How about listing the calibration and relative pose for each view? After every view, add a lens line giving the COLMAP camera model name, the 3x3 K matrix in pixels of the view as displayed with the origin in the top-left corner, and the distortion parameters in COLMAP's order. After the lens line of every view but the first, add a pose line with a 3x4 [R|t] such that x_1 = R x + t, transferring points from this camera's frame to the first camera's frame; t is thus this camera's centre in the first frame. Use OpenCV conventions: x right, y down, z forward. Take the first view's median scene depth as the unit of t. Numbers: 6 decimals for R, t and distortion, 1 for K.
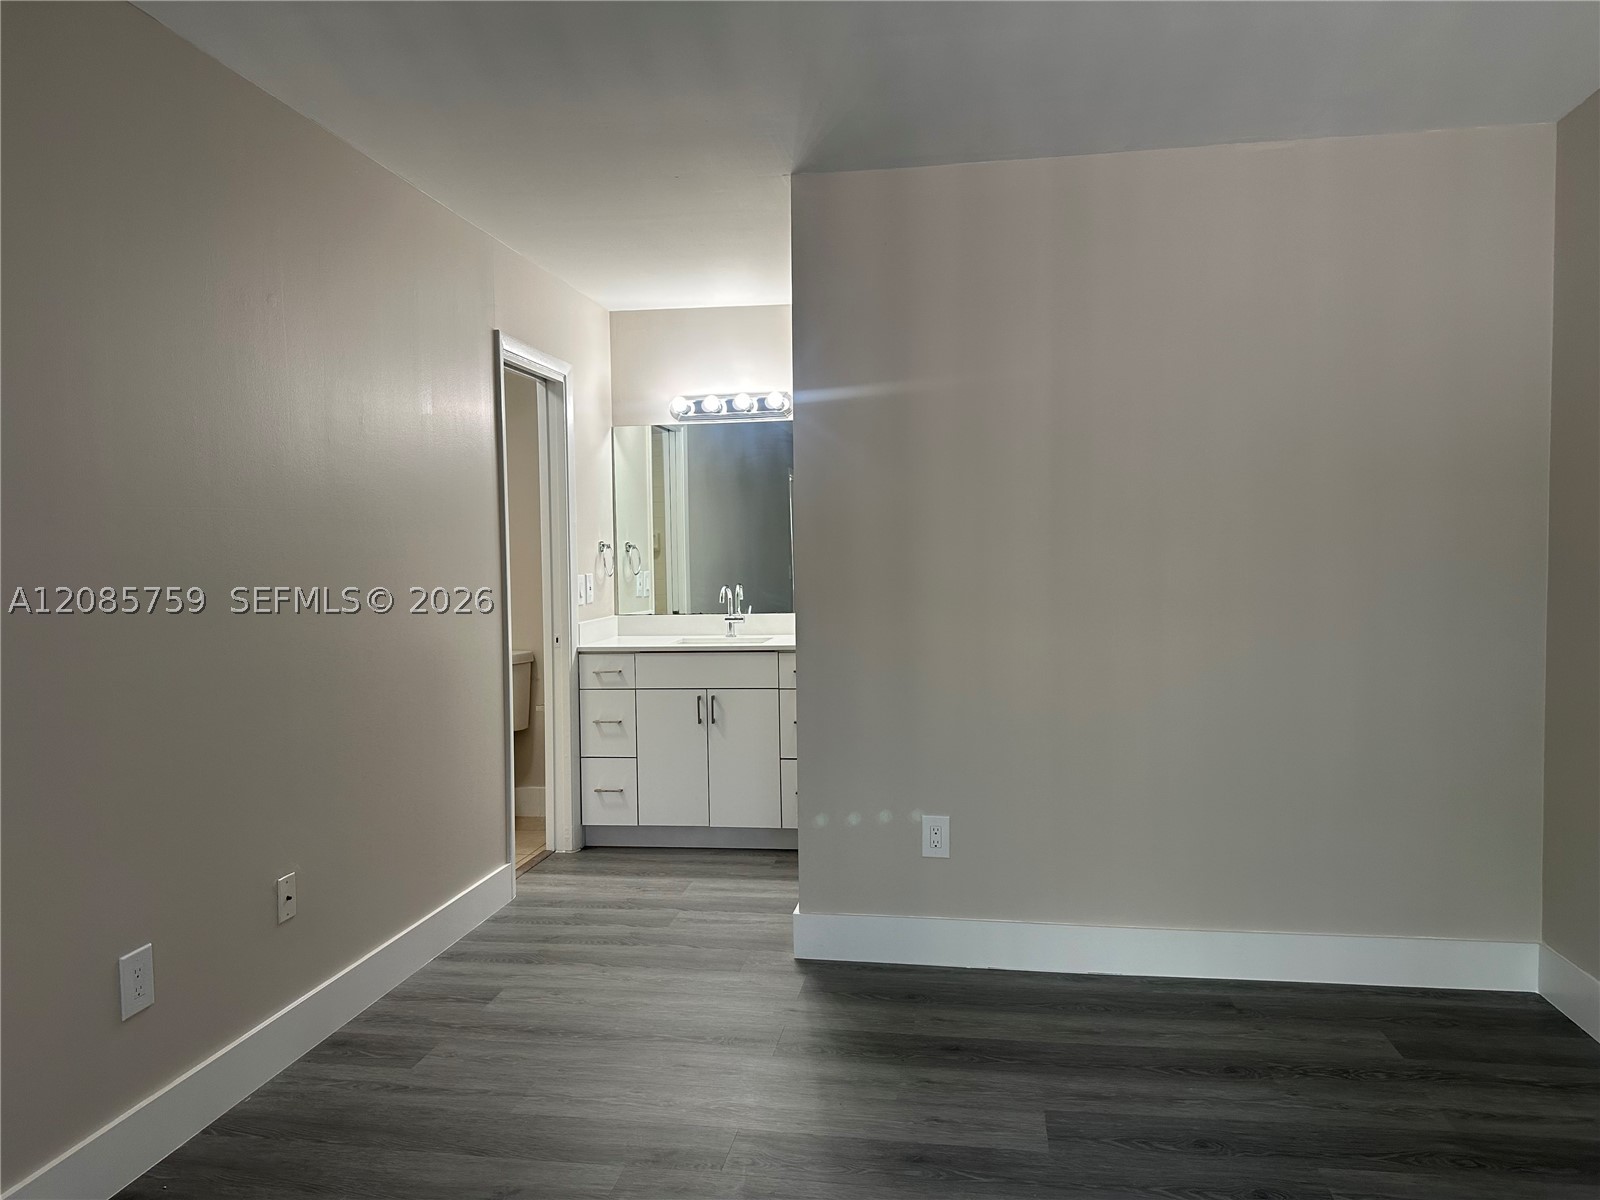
lens RADIAL K [[1127.6, 0, 782.1], [0, 1127.6, 594.6], [0, 0, 1]] dist [0.152178, -0.208351]
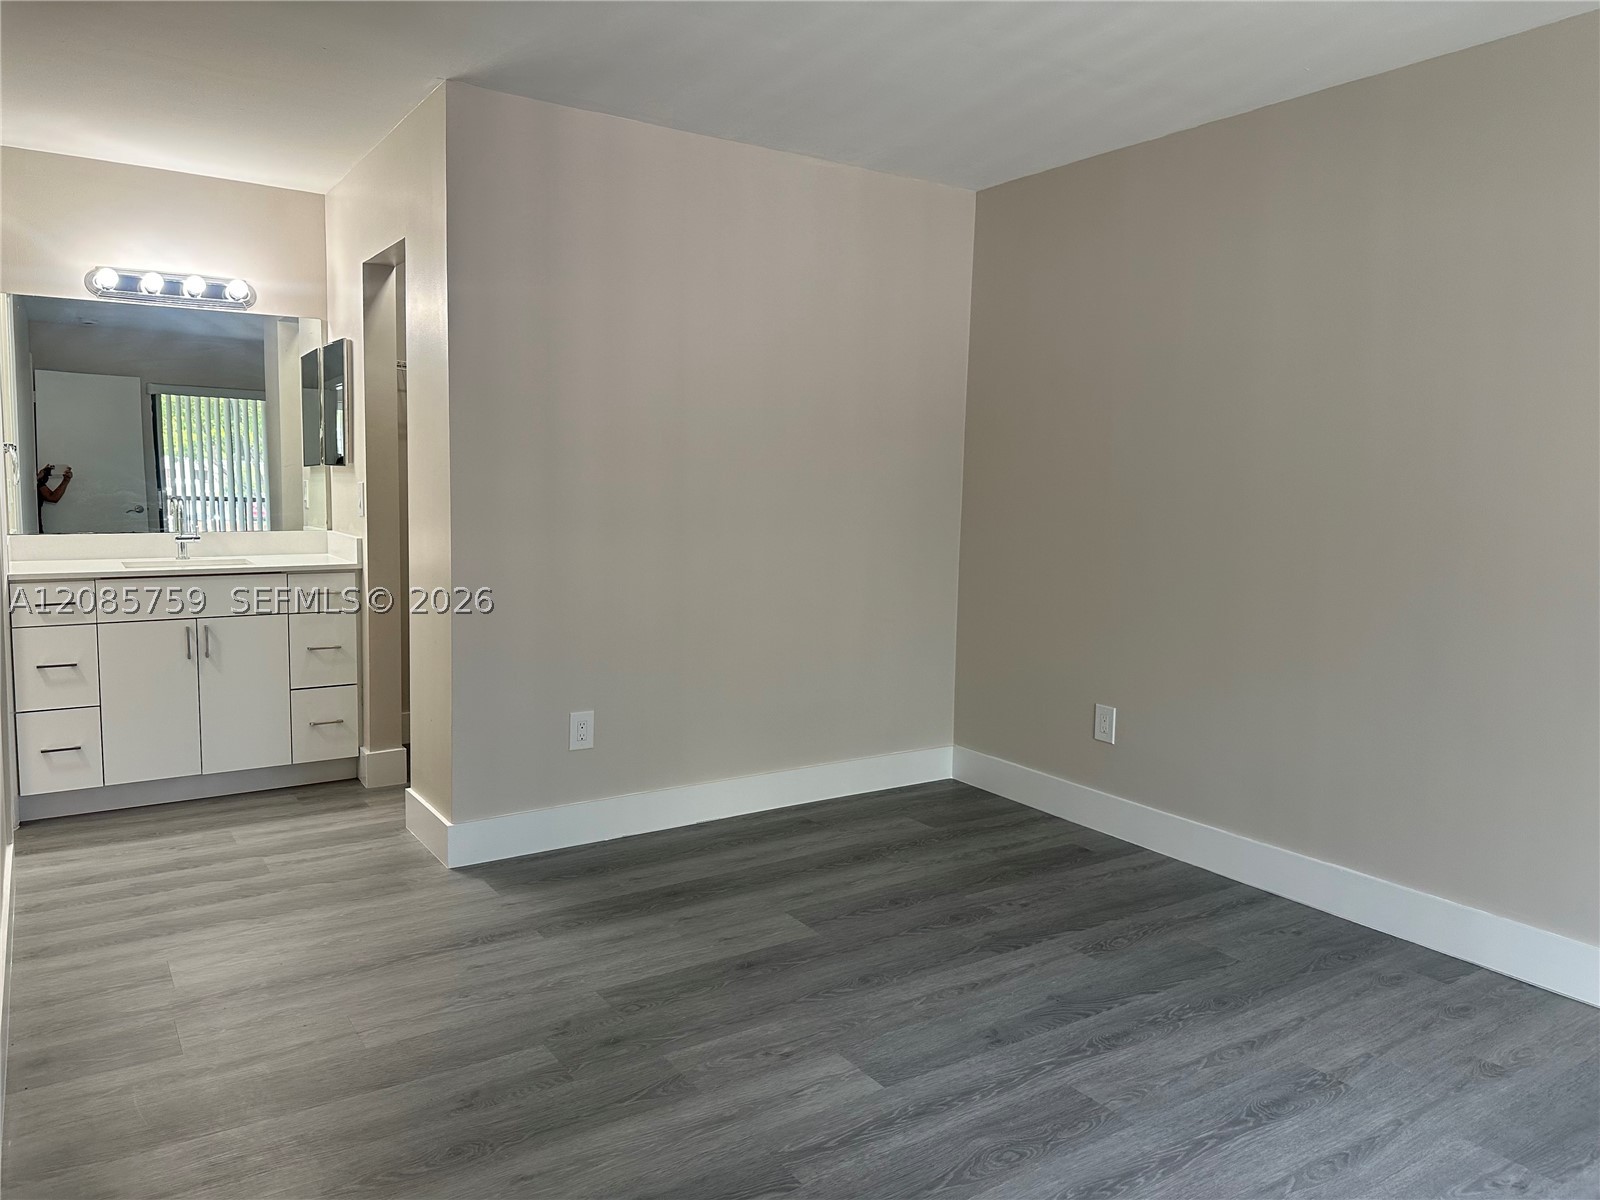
lens RADIAL K [[1127.6, 0, 782.1], [0, 1127.6, 594.6], [0, 0, 1]] dist [0.152178, -0.208351]
pose [[0.741076, -0.040937, 0.670172, -0.403525], [-0.002786, 0.997943, 0.064040, 0.008676], [-0.671416, -0.049325, 0.739438, 0.054413]]
